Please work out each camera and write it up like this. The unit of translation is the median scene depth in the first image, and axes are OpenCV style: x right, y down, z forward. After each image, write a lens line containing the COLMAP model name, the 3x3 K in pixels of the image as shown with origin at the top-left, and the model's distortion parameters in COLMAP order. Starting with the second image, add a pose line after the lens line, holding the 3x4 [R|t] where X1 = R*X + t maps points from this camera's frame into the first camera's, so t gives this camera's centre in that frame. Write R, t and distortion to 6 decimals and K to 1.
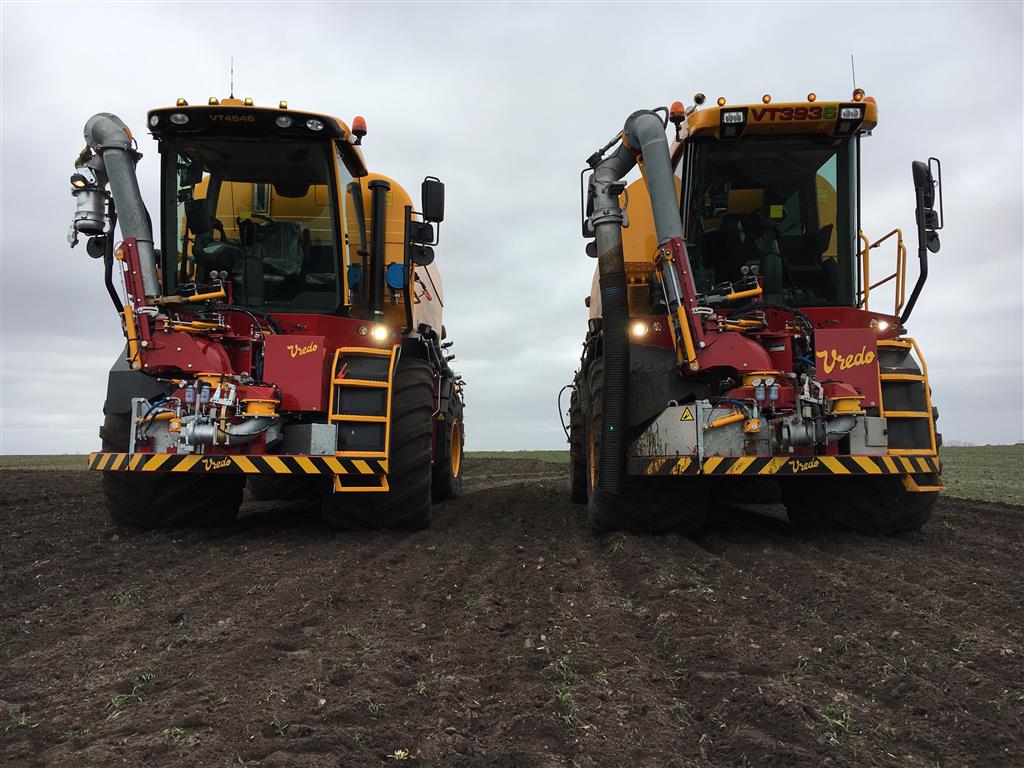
lens RADIAL K [[865.7, 0, 512.2], [0, 865.7, 386.9], [0, 0, 1]] dist [0.086495, -0.110276]
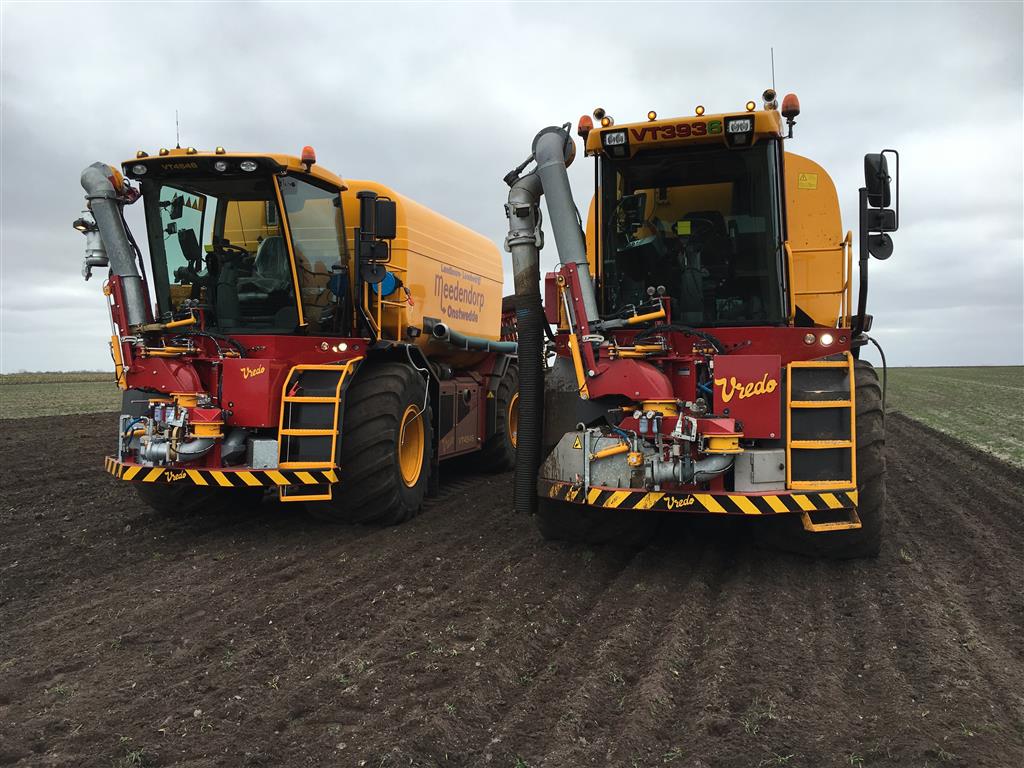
lens RADIAL K [[865.7, 0, 512.2], [0, 865.7, 386.9], [0, 0, 1]] dist [0.086495, -0.110276]
pose [[0.960444, 0.006647, -0.278394, 0.395153], [0.020645, 0.995264, 0.094987, -0.125214], [0.277707, -0.096977, 0.955758, 0.029009]]
